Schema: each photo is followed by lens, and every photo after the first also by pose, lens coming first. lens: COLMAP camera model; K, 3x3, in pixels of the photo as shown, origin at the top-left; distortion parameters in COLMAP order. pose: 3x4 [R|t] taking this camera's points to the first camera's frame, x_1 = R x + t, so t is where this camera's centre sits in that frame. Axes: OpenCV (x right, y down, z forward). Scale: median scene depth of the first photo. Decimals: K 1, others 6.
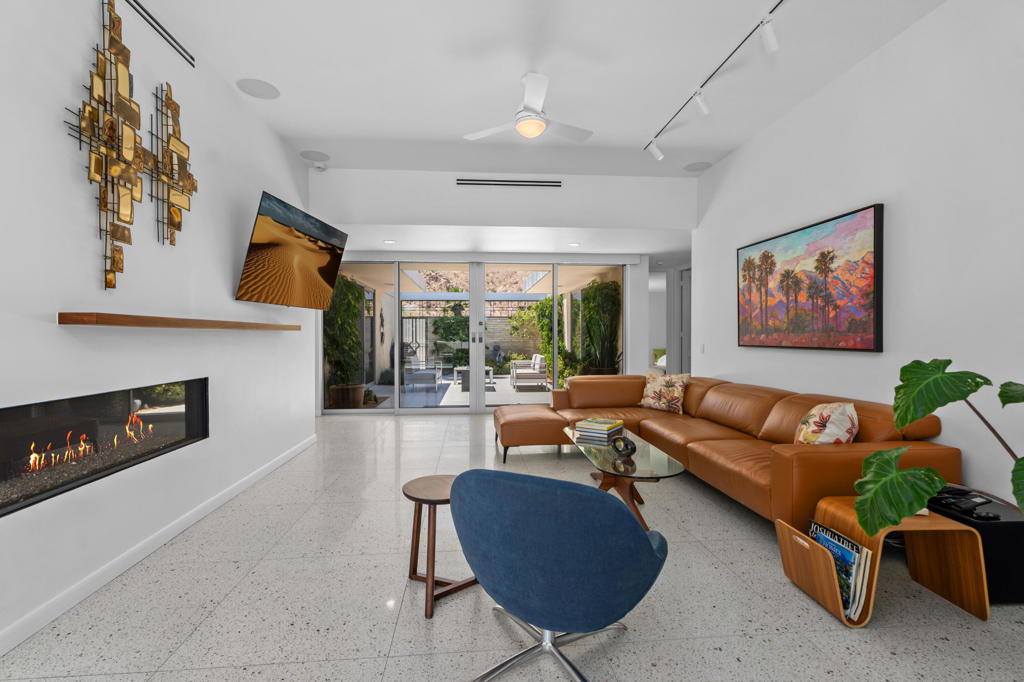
lens RADIAL K [[460.3, 0, 509.4], [0, 460.3, 340.9], [0, 0, 1]] dist [0.008690, 0.000476]
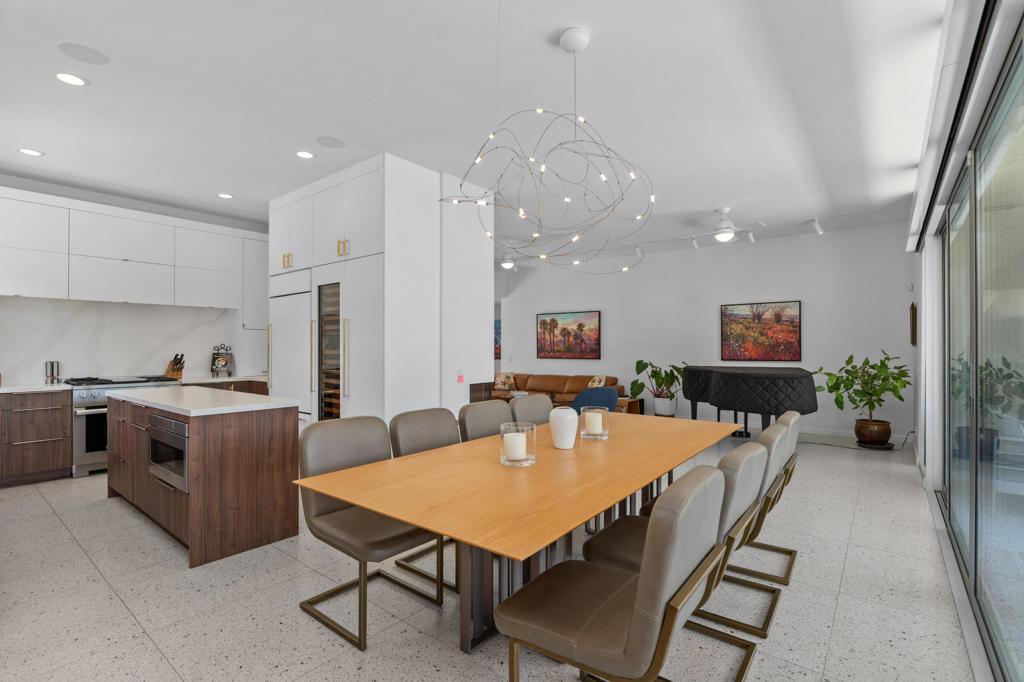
lens RADIAL K [[460.3, 0, 518.8], [0, 460.3, 344.7], [0, 0, 1]] dist [0.008690, 0.000476]
pose [[0.683161, 0.003050, 0.730261, -1.331589], [0.008175, 0.999897, -0.011824, -0.029632], [-0.730222, 0.014048, 0.683066, -0.511082]]
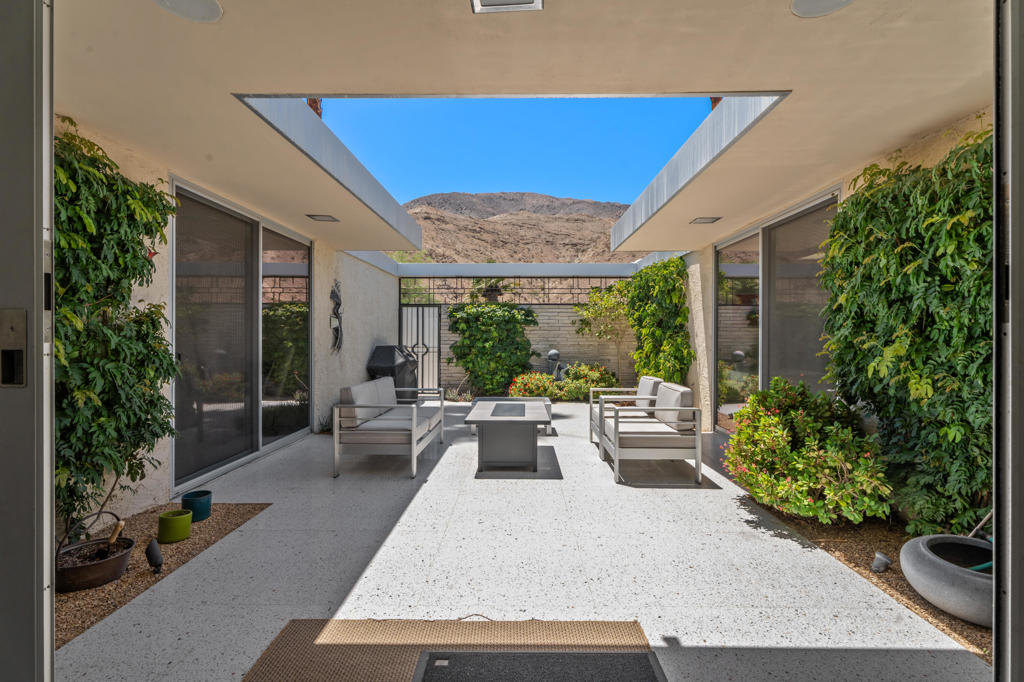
lens RADIAL K [[460.3, 0, 511.9], [0, 460.3, 337.6], [0, 0, 1]] dist [0.008690, 0.000476]
pose [[0.995367, 0.007978, -0.095820, -0.041190], [-0.008476, 0.999953, -0.004794, -0.007888], [0.095777, 0.005584, 0.995387, 0.658382]]
